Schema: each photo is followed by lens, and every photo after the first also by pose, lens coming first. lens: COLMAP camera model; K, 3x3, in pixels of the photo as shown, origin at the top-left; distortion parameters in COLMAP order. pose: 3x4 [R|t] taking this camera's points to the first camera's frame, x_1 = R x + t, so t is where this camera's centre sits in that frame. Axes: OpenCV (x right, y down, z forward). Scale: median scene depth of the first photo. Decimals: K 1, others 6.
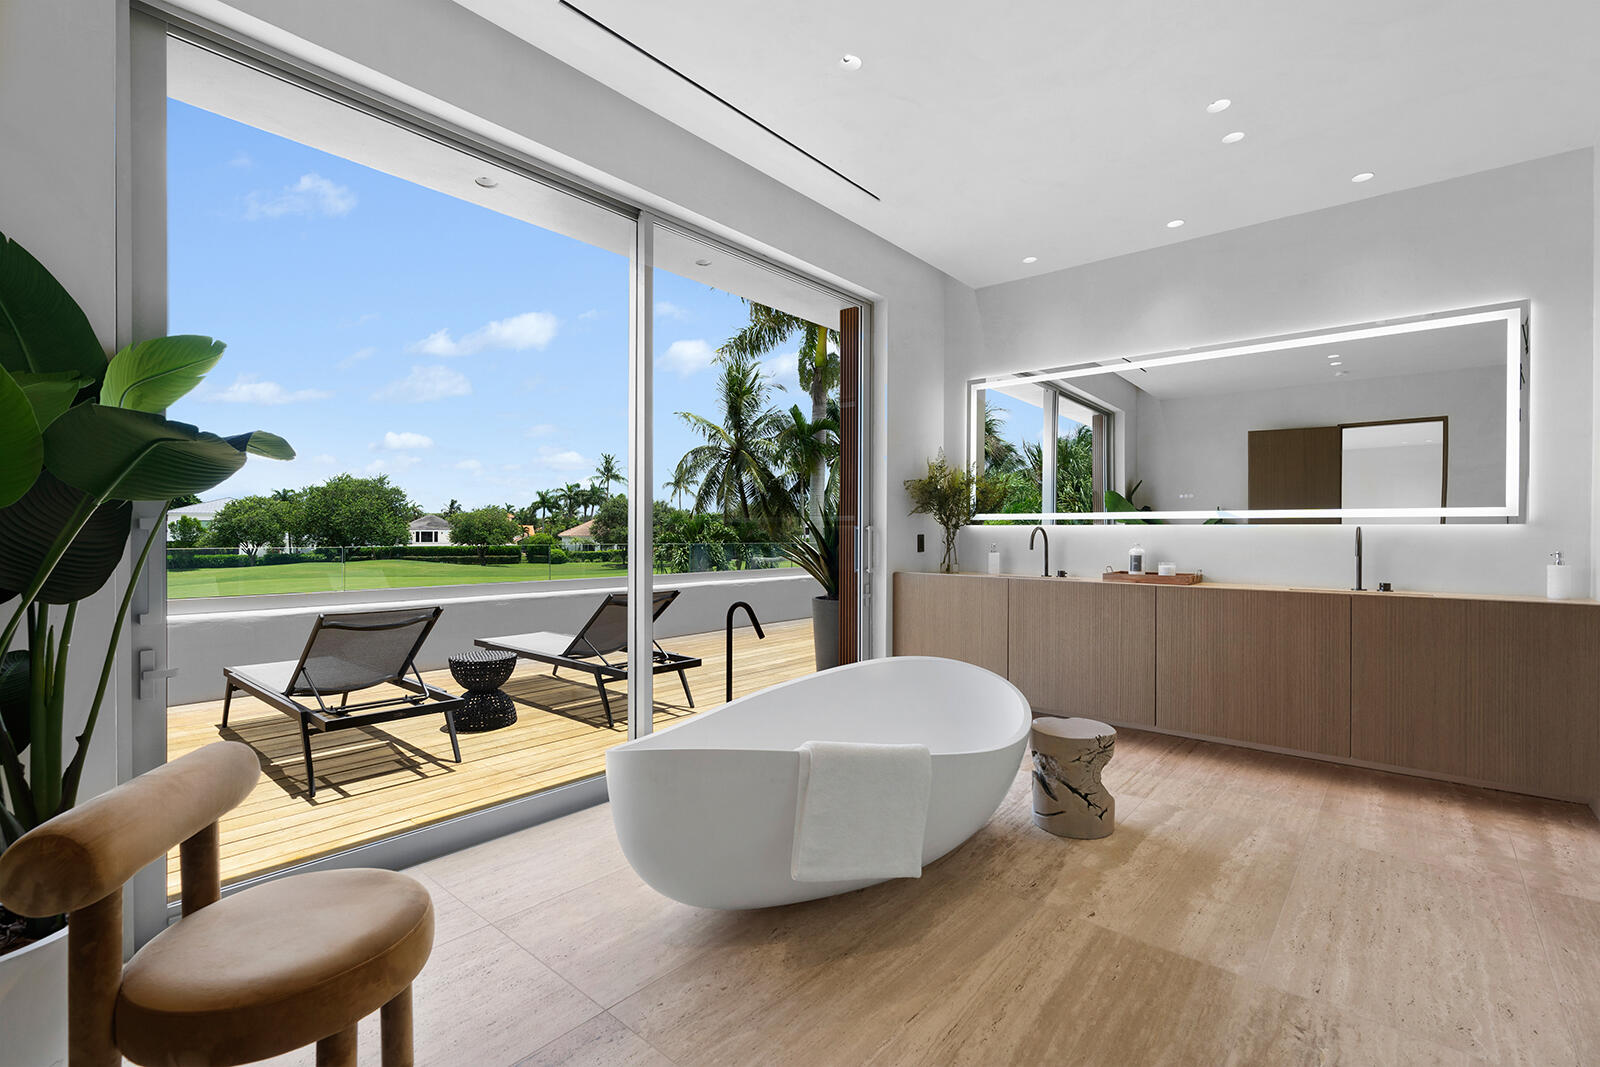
lens RADIAL K [[726.5, 0, 800.0], [0, 726.5, 533.5], [0, 0, 1]] dist [-0.001048, -0.000040]
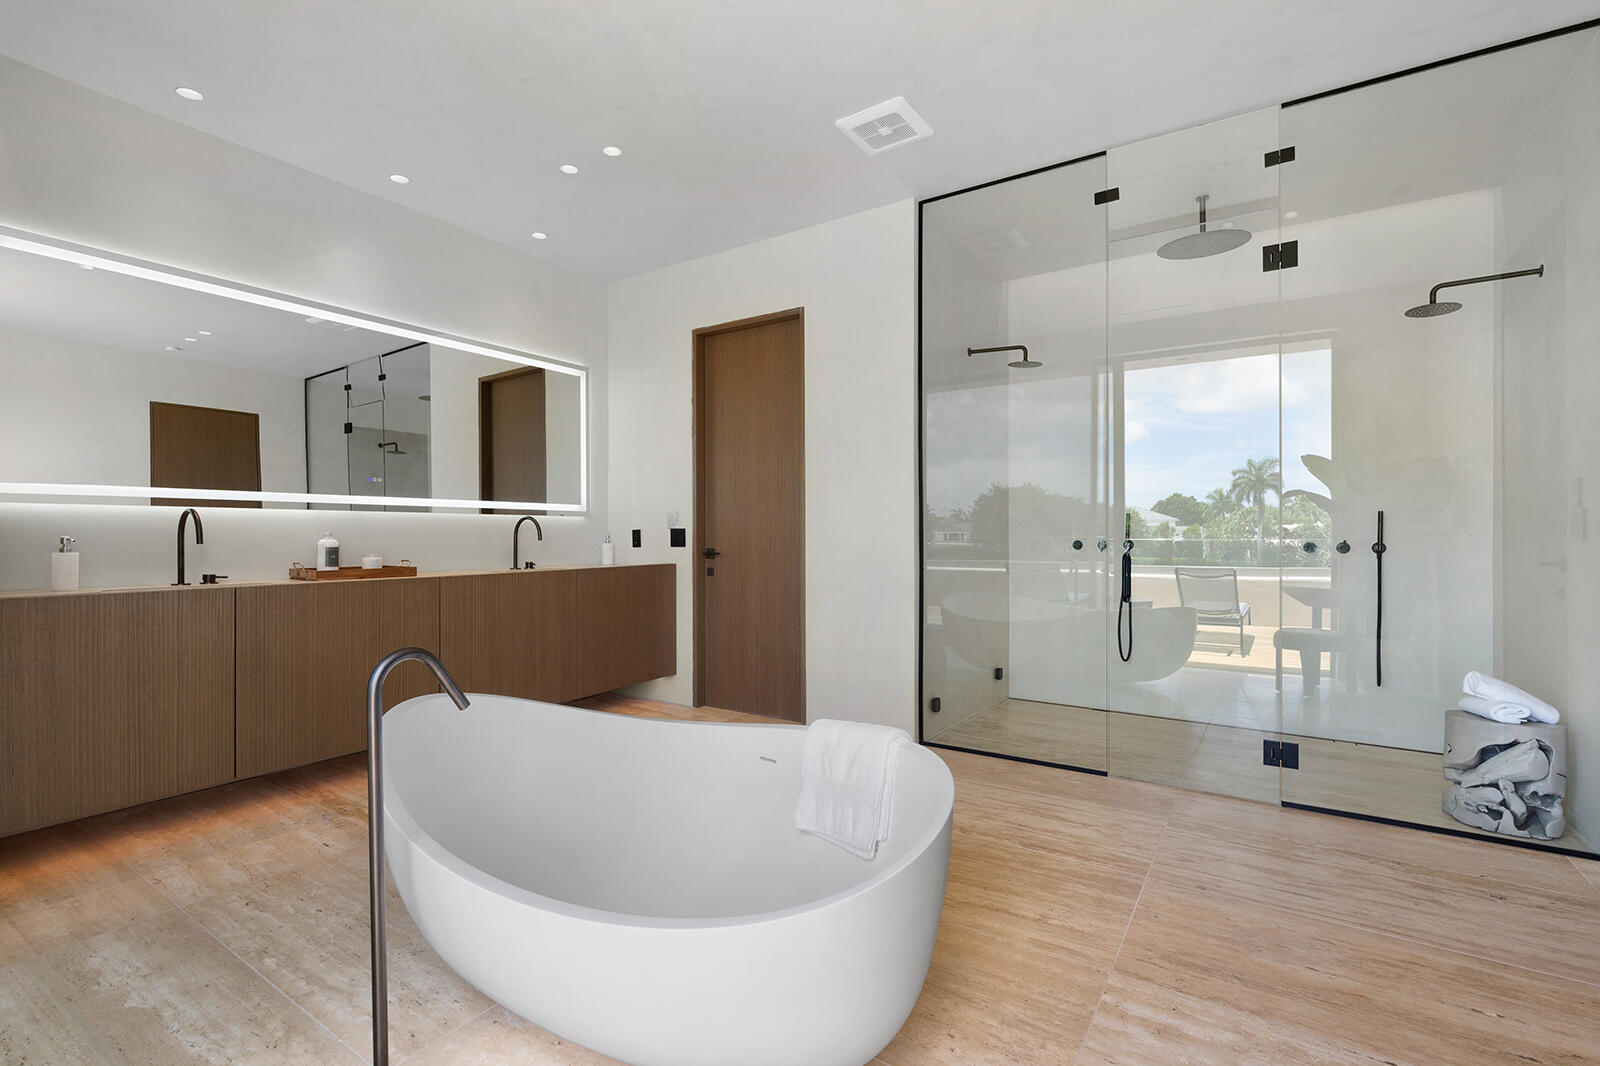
lens RADIAL K [[726.5, 0, 800.0], [0, 726.5, 533.0], [0, 0, 1]] dist [-0.001048, -0.000040]
pose [[-0.117496, -0.015789, 0.992948, -0.420844], [-0.014976, 0.999788, 0.014126, -0.005764], [-0.992960, -0.013210, -0.117707, 0.568873]]
